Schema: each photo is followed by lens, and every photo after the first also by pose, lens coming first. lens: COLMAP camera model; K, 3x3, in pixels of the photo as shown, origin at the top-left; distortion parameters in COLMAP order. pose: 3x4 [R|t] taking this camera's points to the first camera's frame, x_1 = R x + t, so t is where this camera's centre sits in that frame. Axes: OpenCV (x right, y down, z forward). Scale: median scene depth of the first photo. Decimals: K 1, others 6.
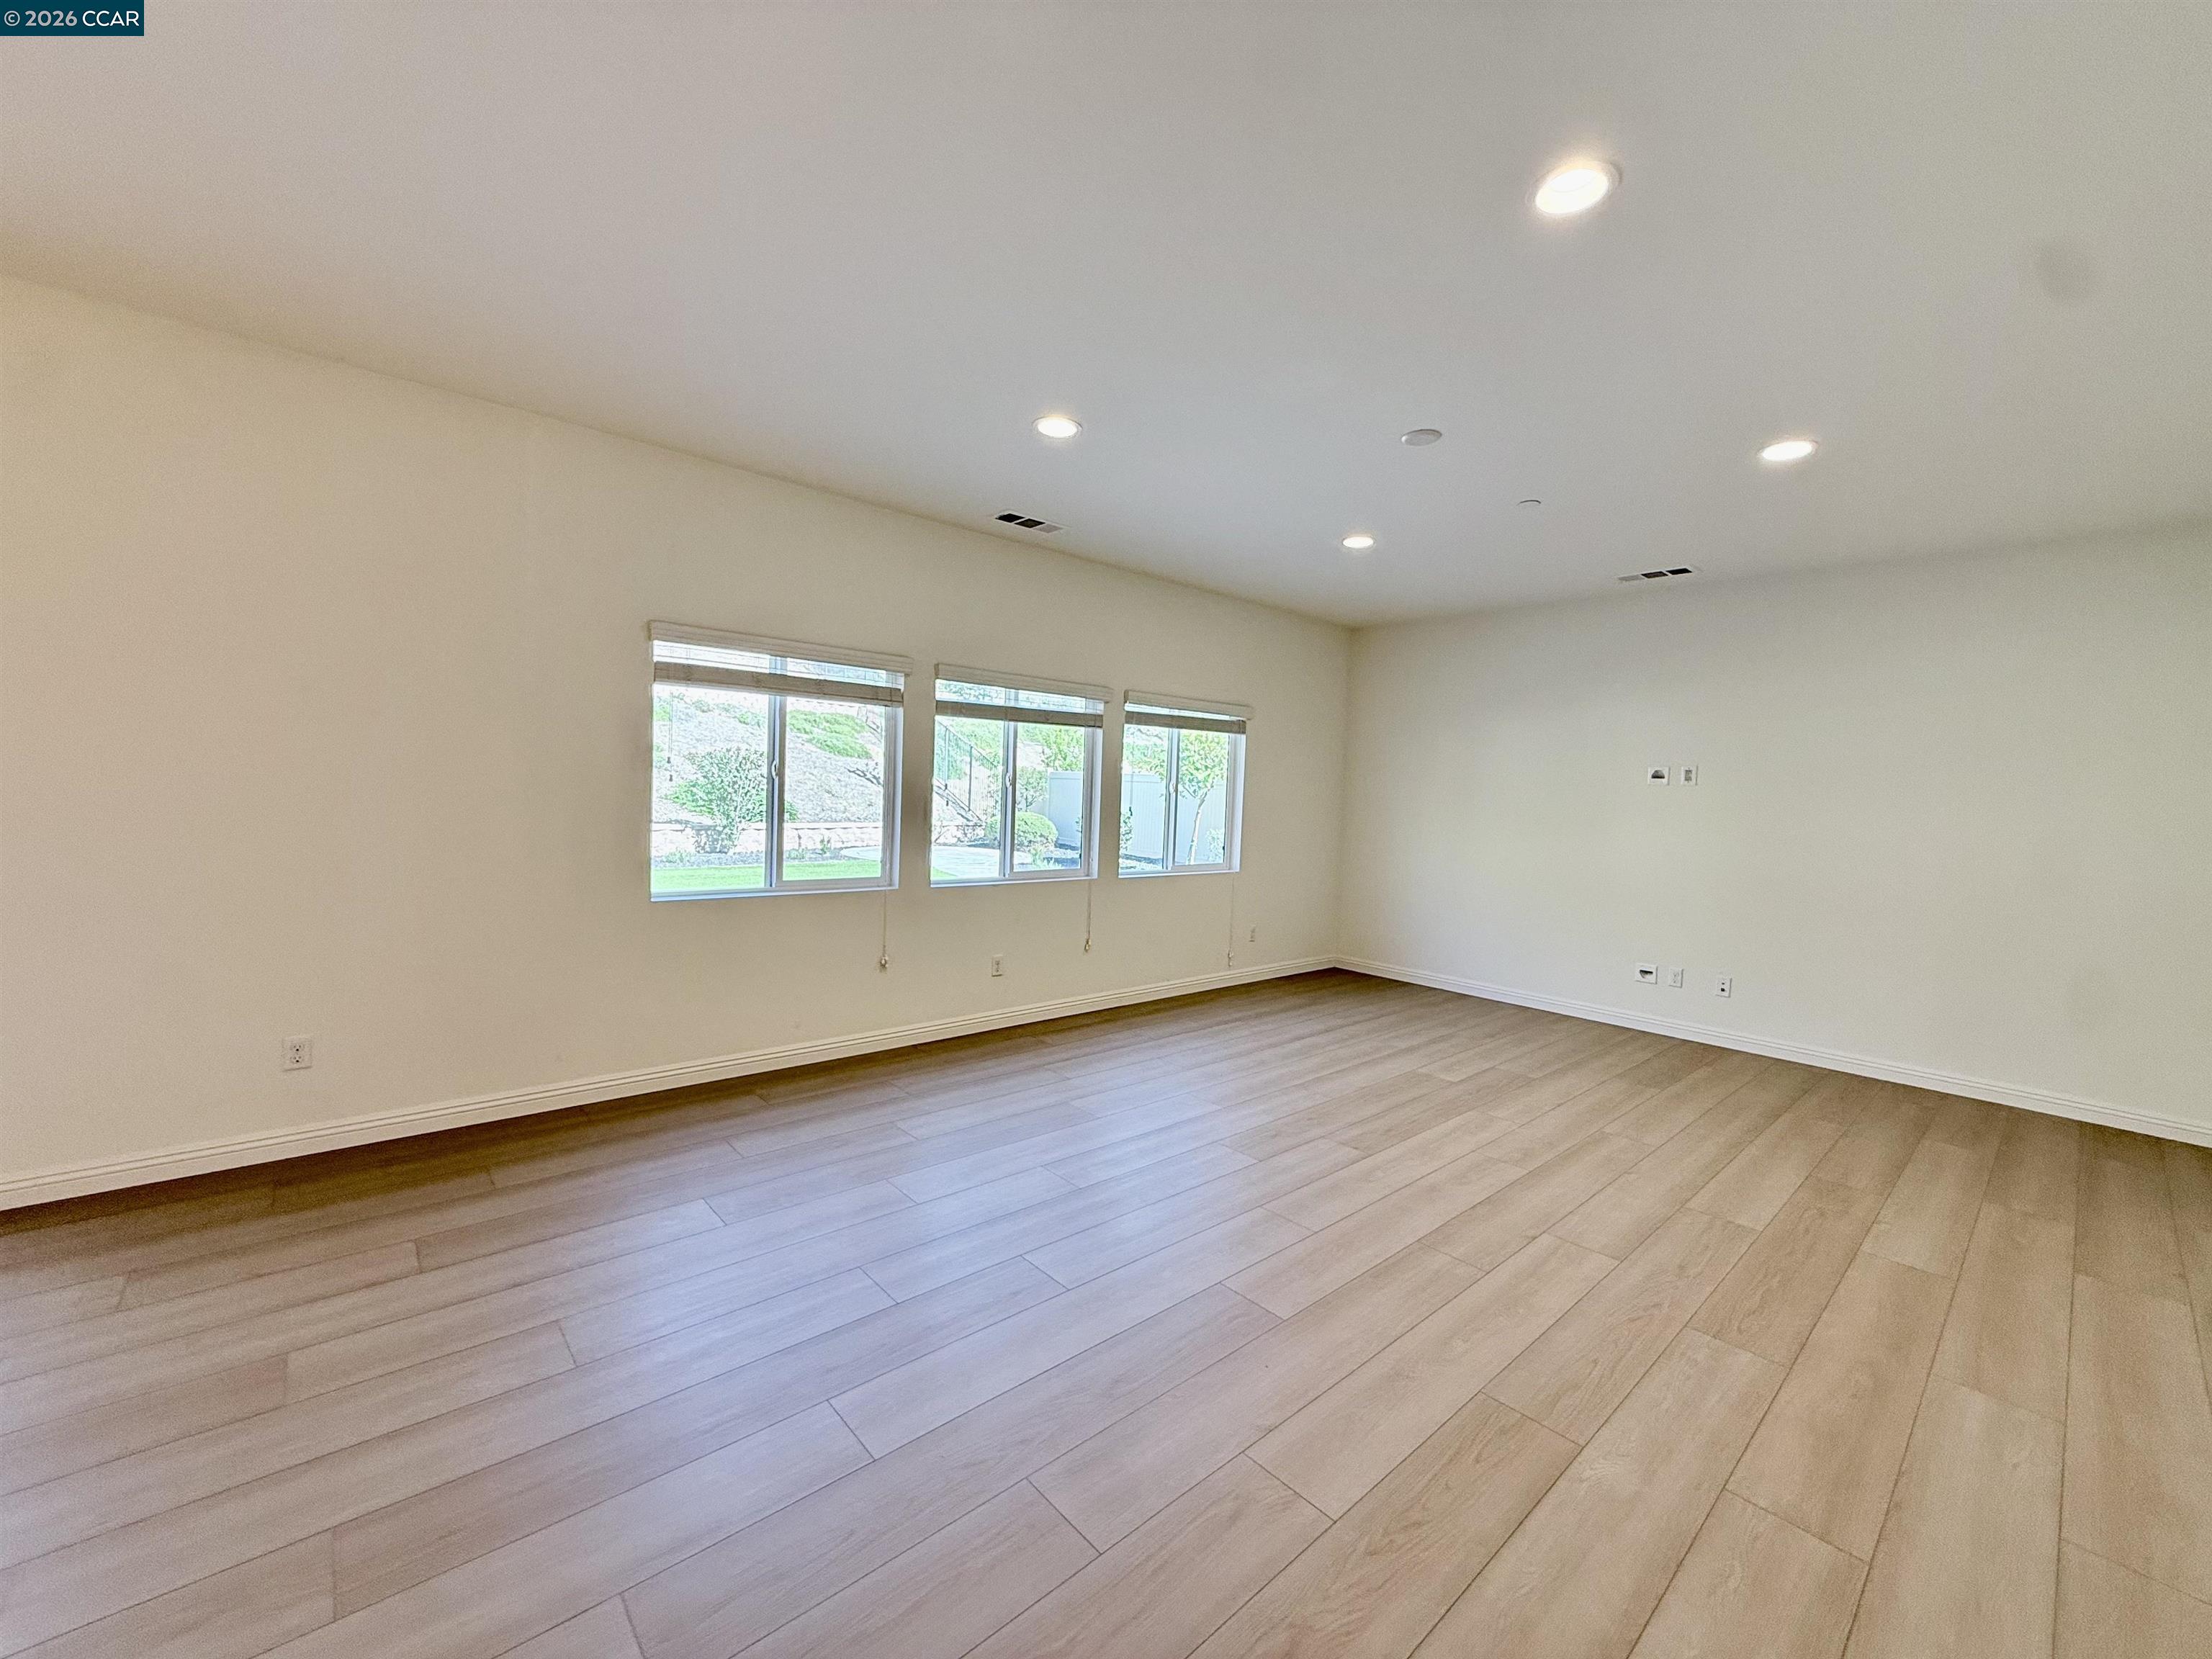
lens RADIAL K [[880.2, 0, 1099.1], [0, 880.2, 827.2], [0, 0, 1]] dist [0.001381, -0.000305]
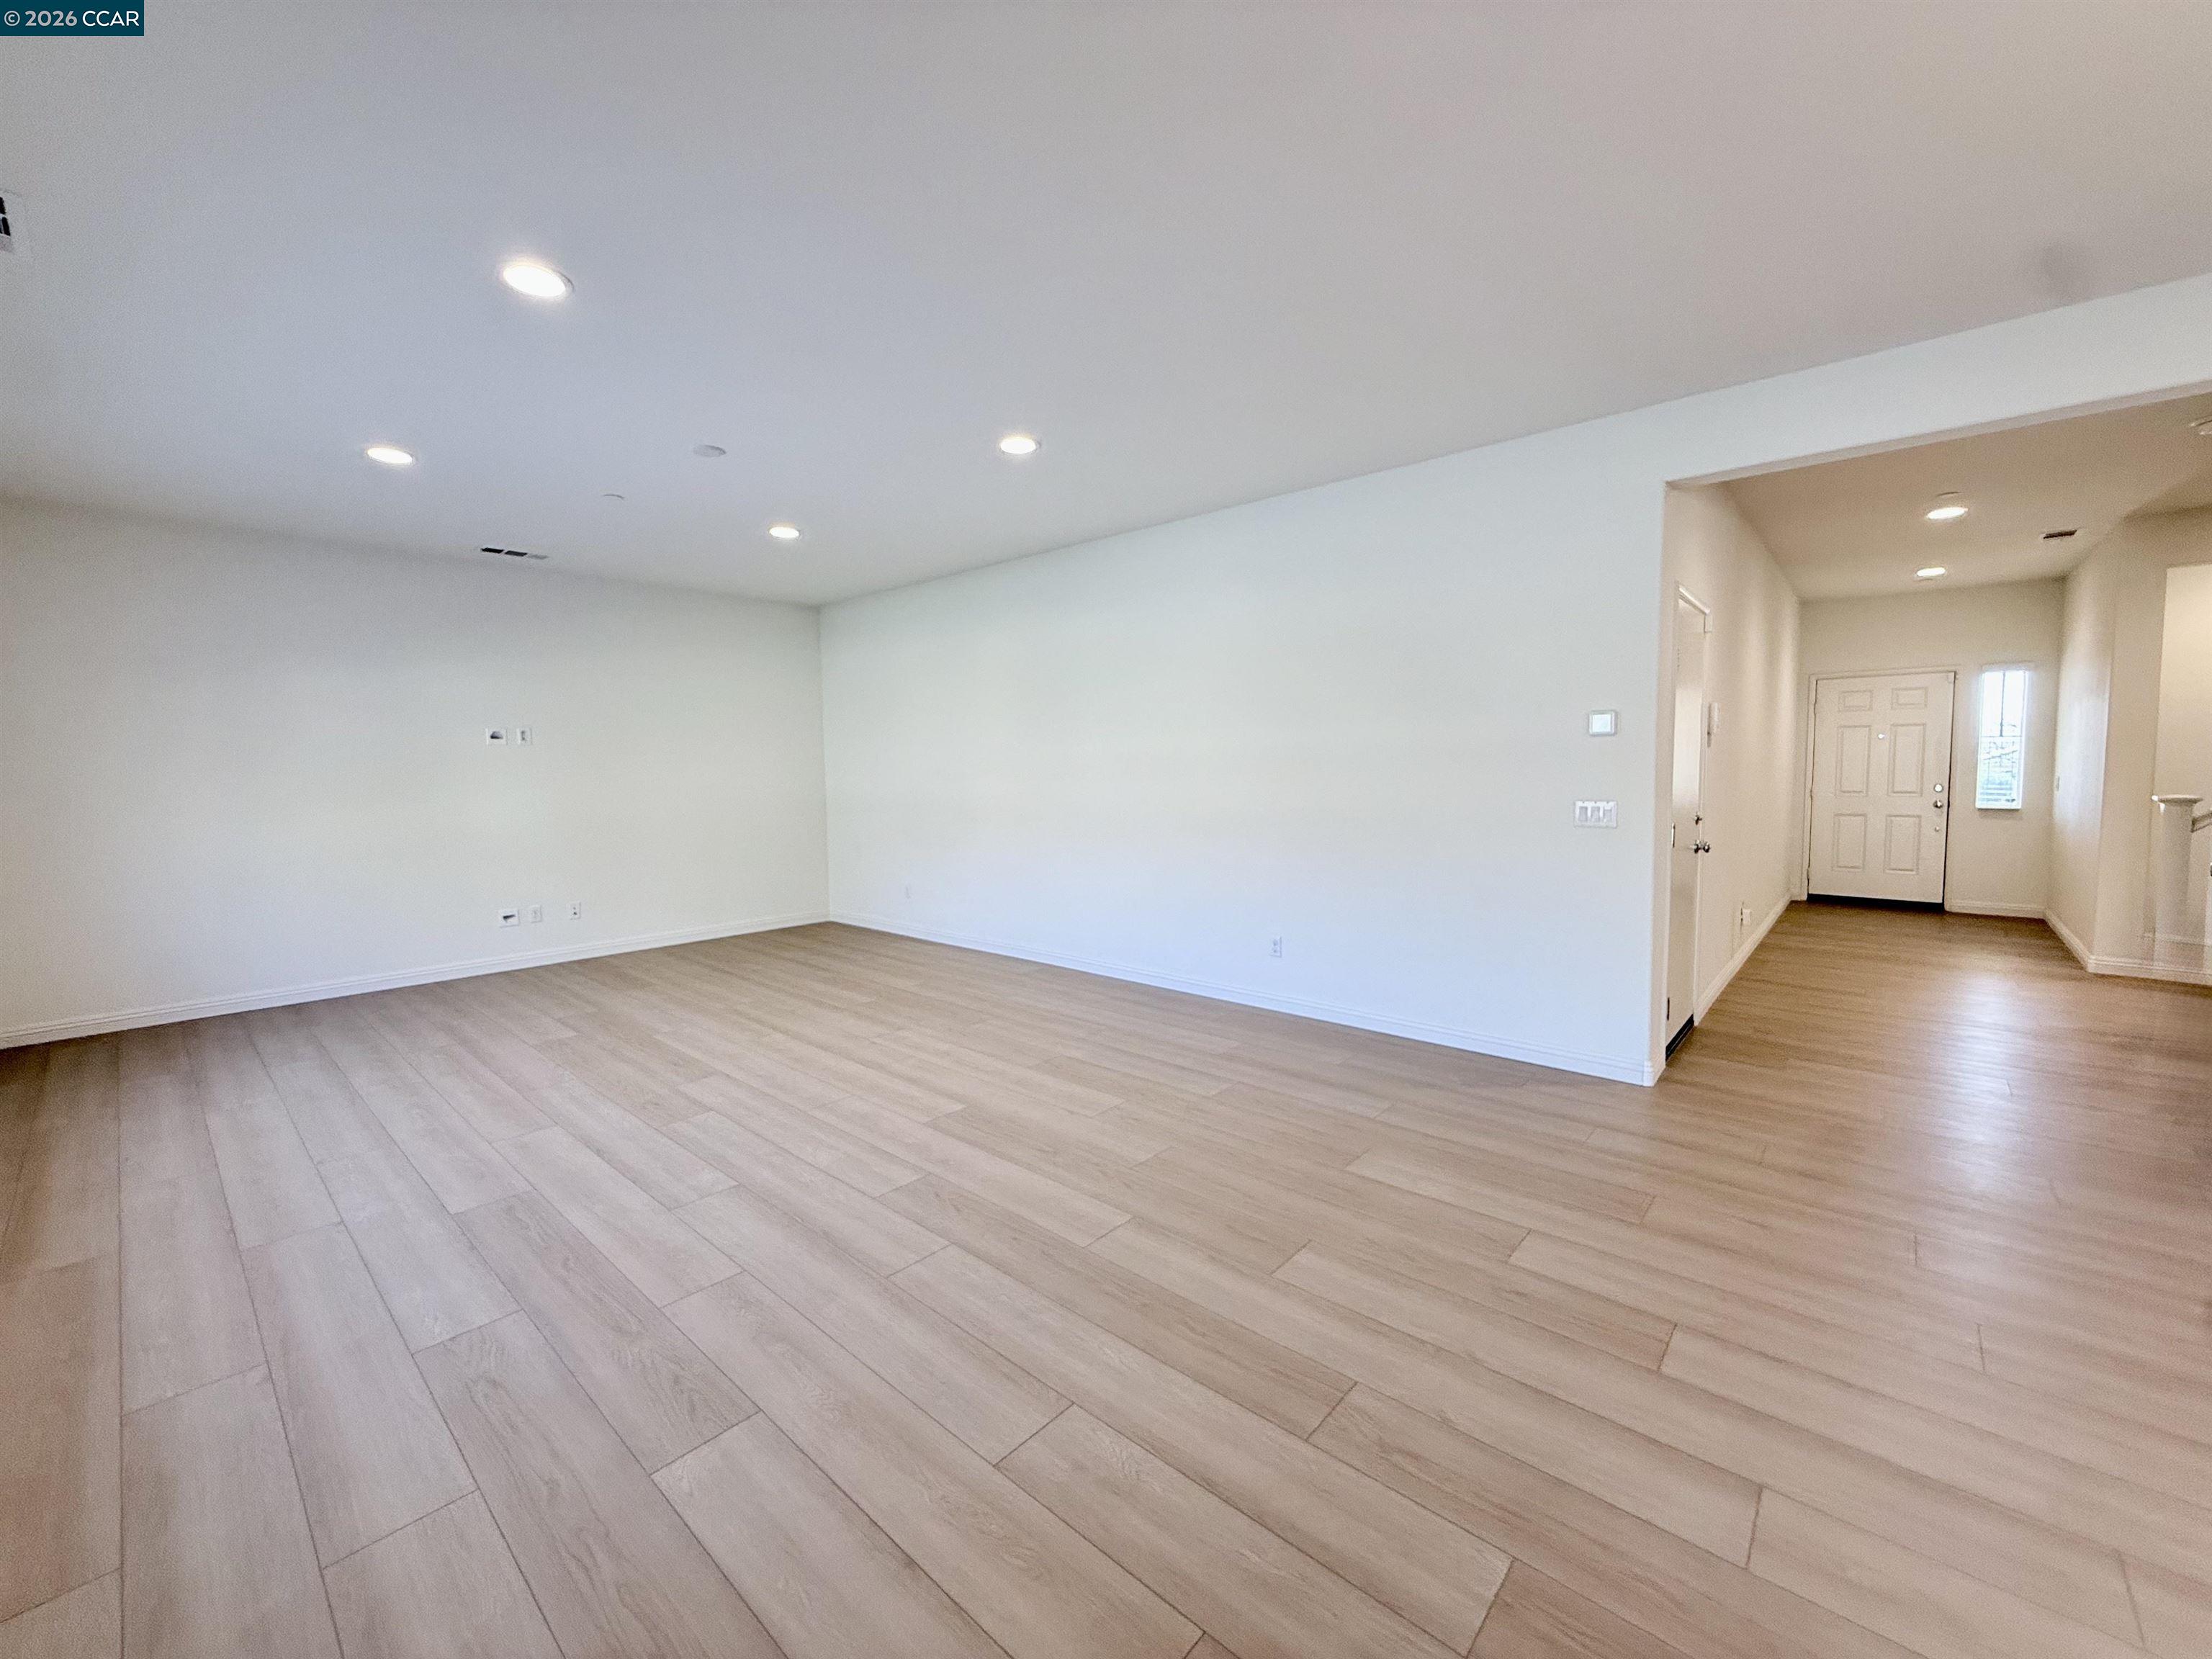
lens RADIAL K [[880.2, 0, 1099.1], [0, 880.2, 827.2], [0, 0, 1]] dist [0.001381, -0.000305]
pose [[-0.109113, -0.110068, 0.987917, -0.767940], [0.051538, 0.991887, 0.116203, -0.051162], [-0.992692, 0.063595, -0.102555, 0.547227]]
